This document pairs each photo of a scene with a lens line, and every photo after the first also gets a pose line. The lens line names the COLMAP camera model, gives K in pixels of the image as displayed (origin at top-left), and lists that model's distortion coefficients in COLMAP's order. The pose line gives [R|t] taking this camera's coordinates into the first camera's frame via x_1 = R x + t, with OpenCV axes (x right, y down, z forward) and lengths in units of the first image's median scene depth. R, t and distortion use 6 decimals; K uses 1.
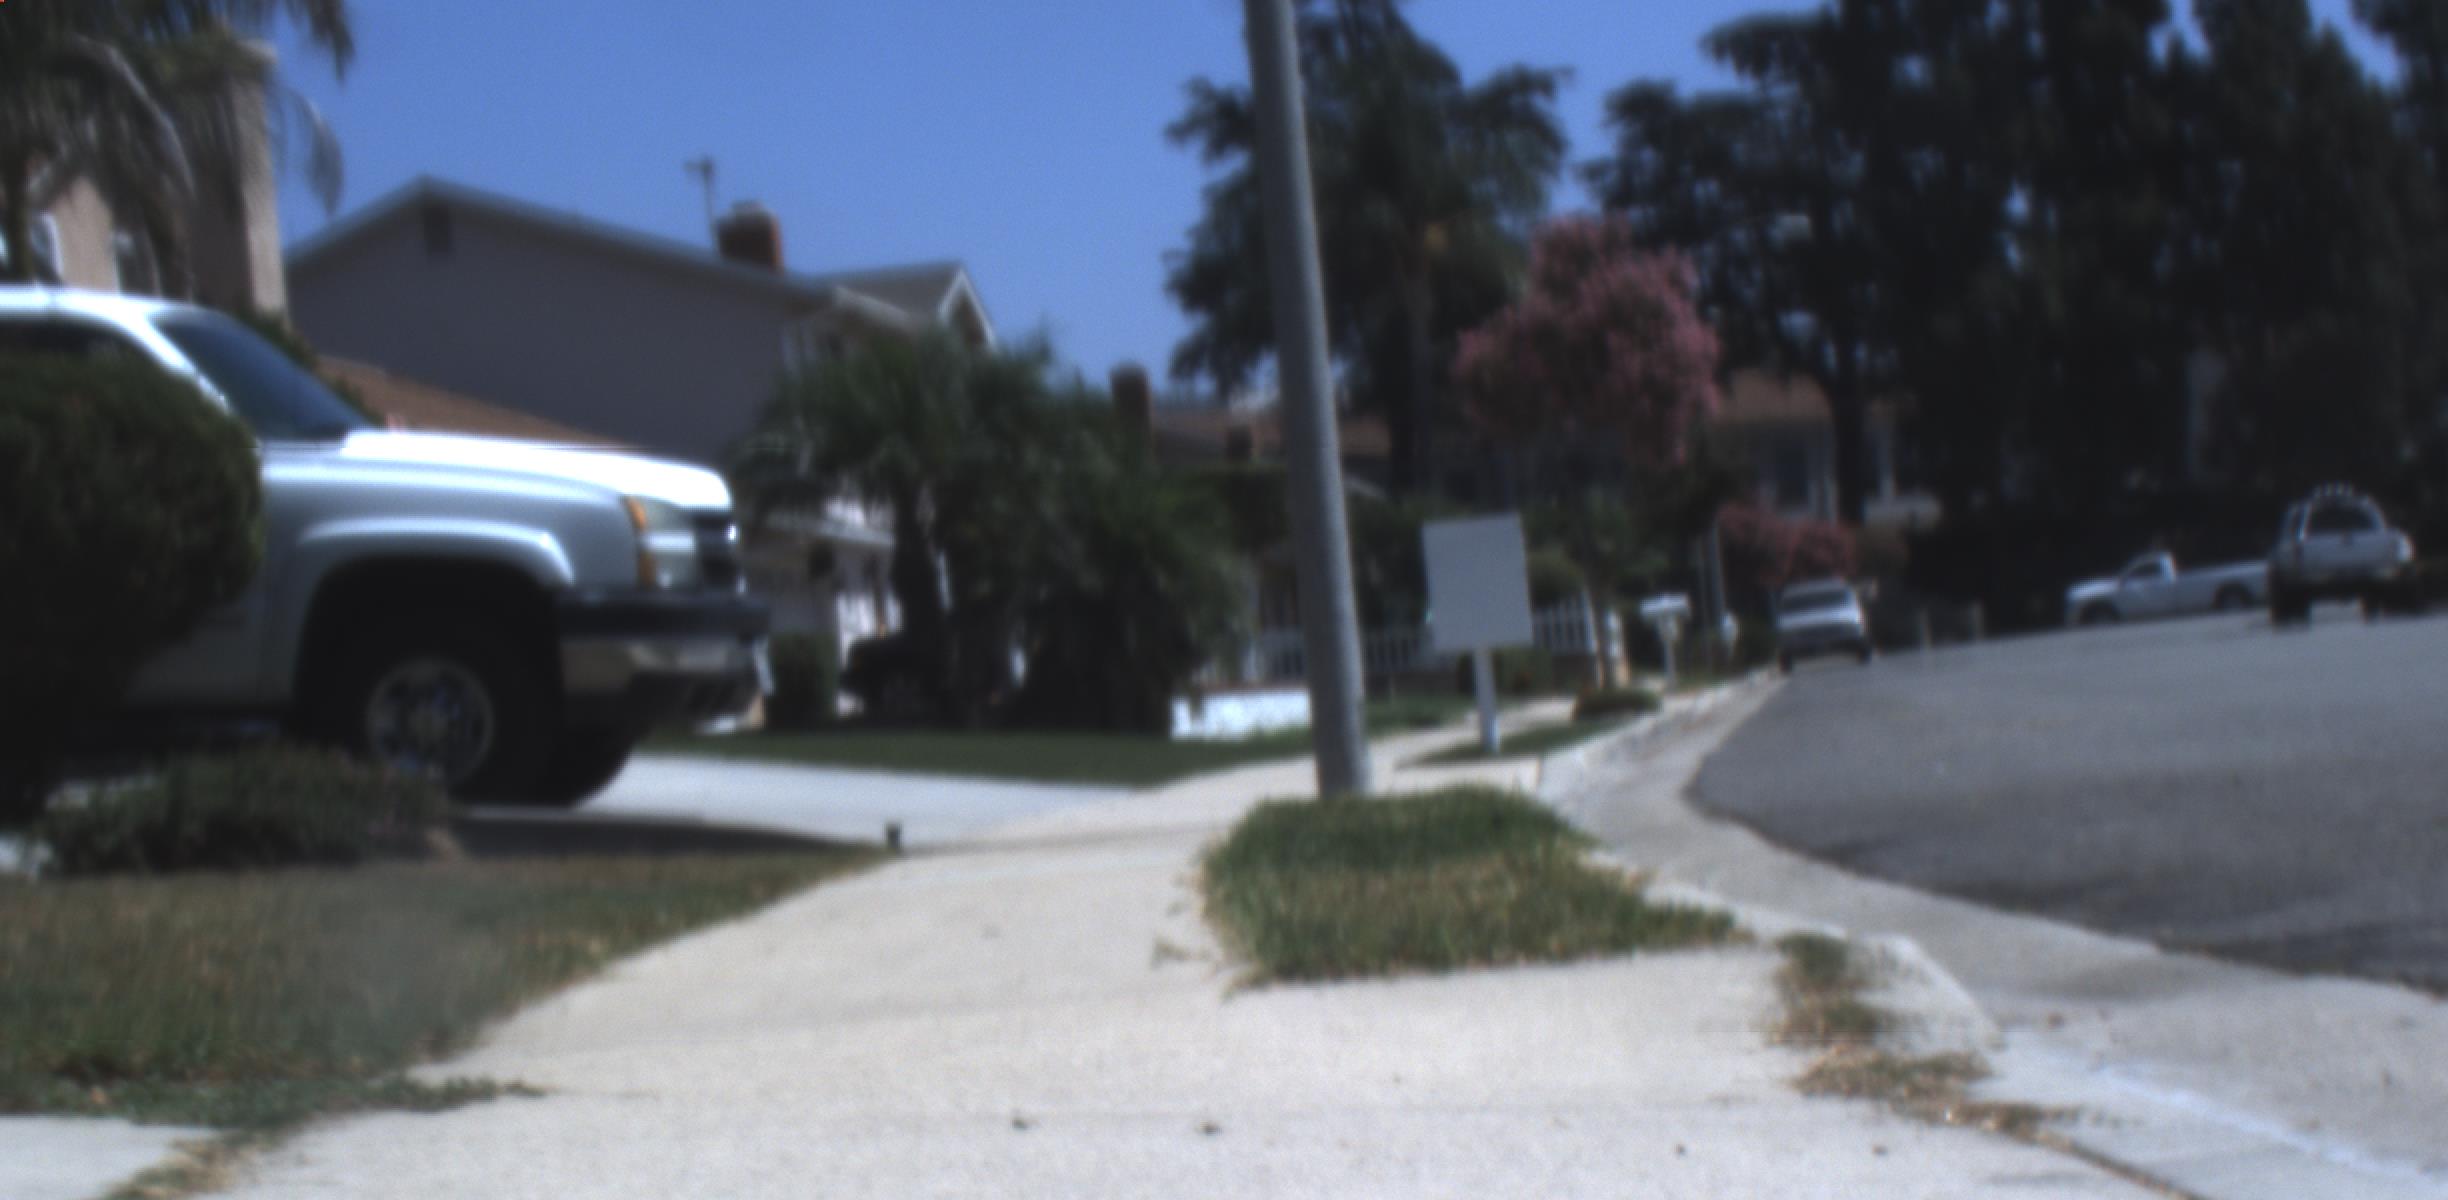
lens RADIAL K [[4434.5, 0, 1267.6], [0, 4434.5, 629.9], [0, 0, 1]] dist [0.008194, 0.000000]
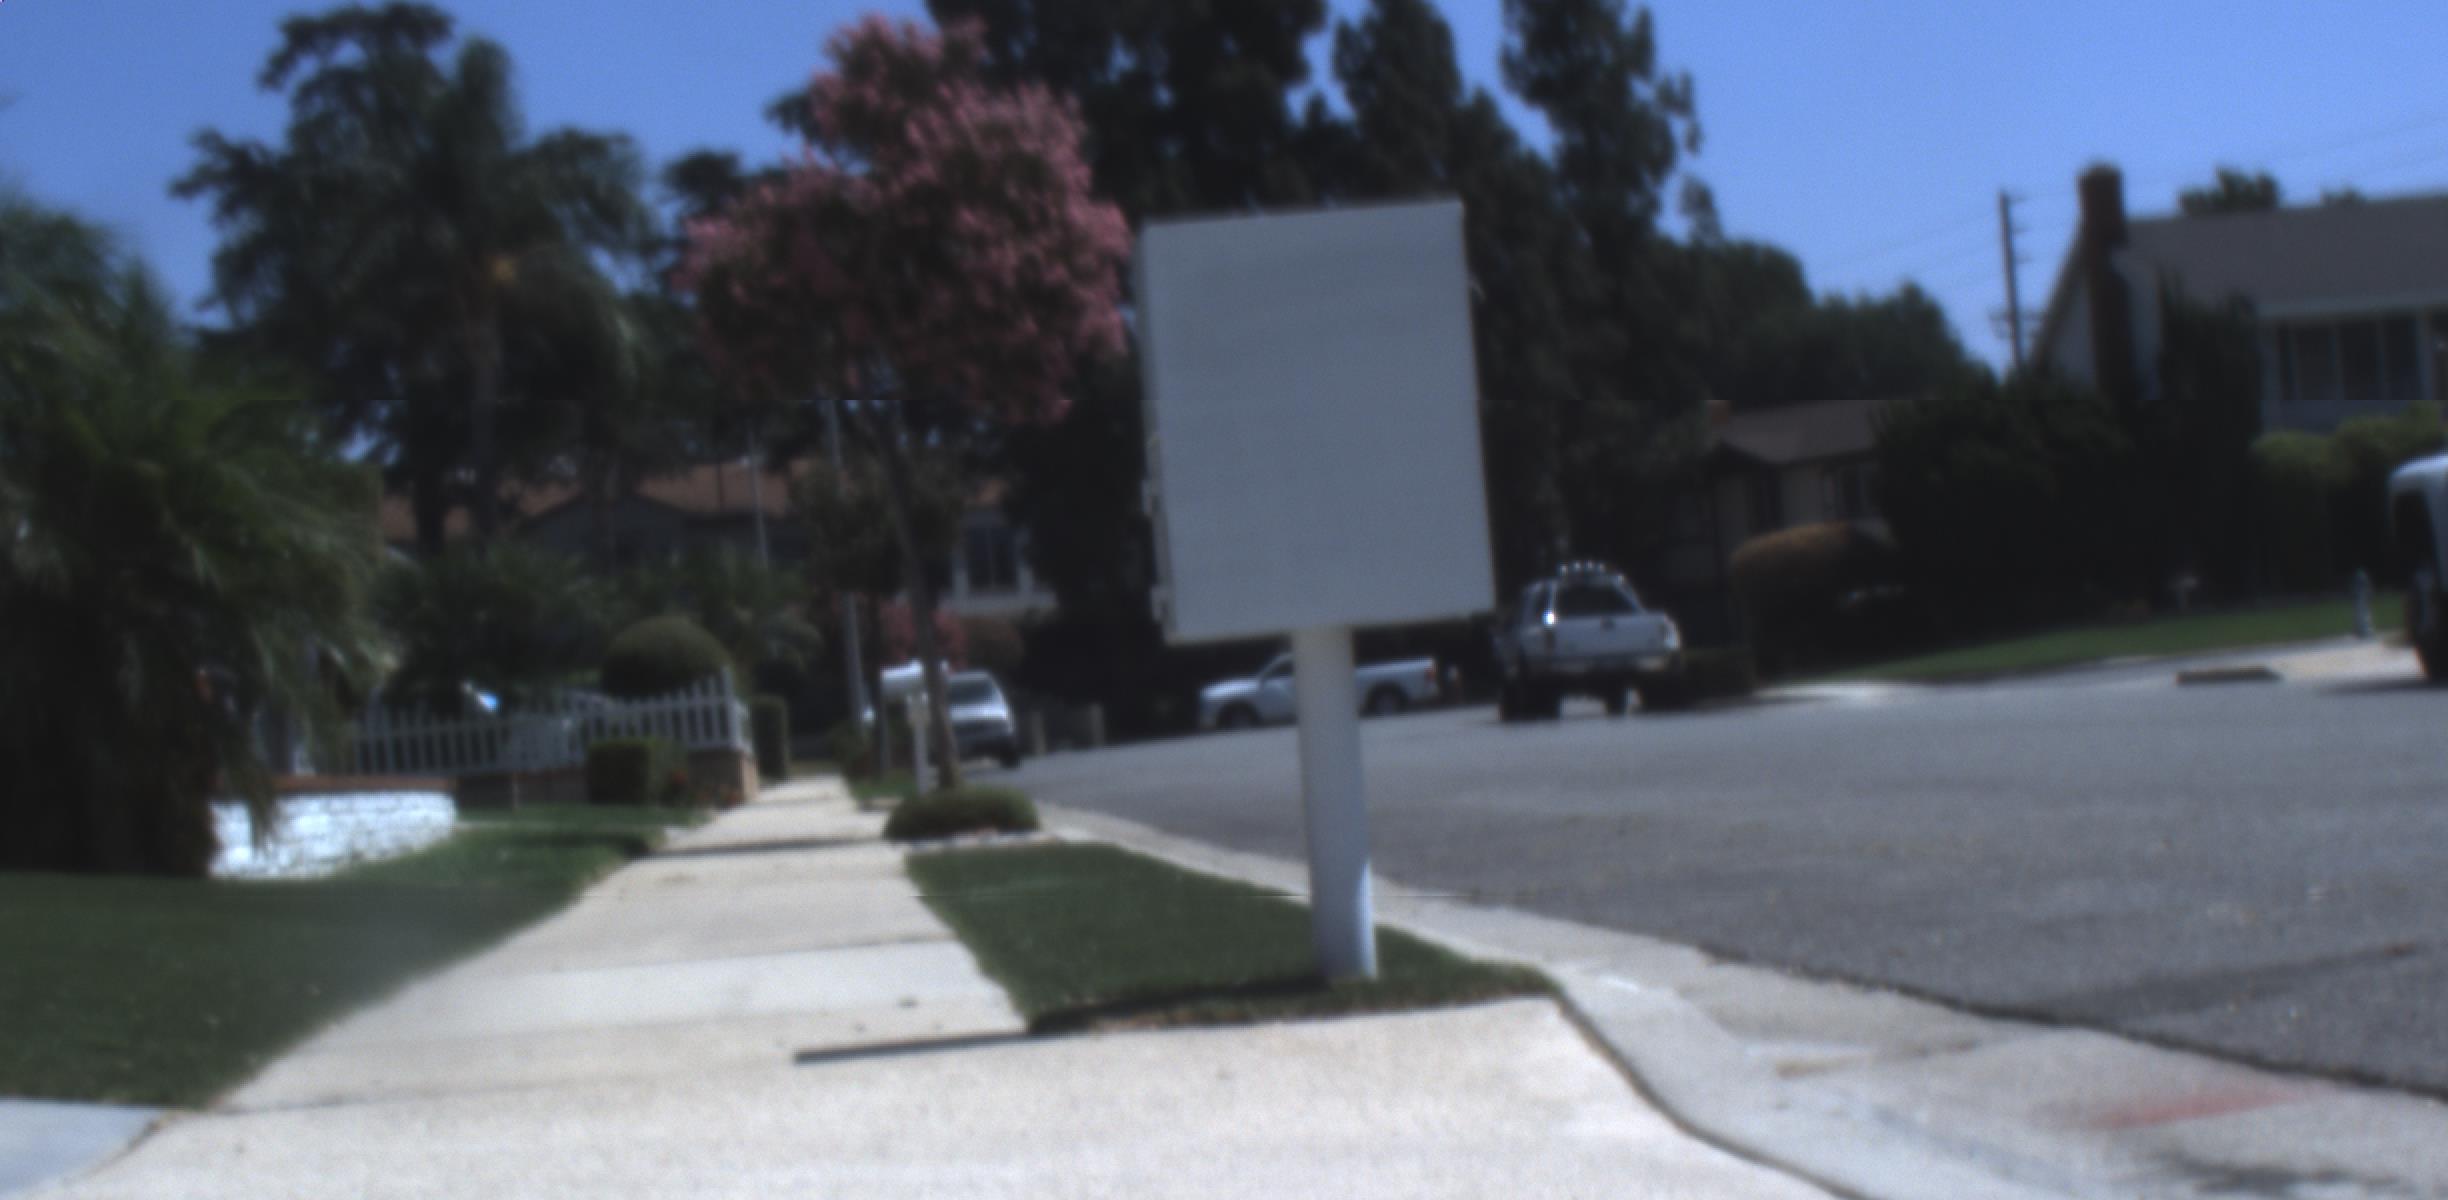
lens RADIAL K [[4434.5, 0, 1226.8], [0, 4434.5, 598.6], [0, 0, 1]] dist [0.008194, 0.000000]
pose [[0.977226, 0.013413, 0.211775, -0.010389], [-0.006531, 0.999429, -0.033160, 0.005516], [-0.212099, 0.031021, 0.976756, 0.311480]]
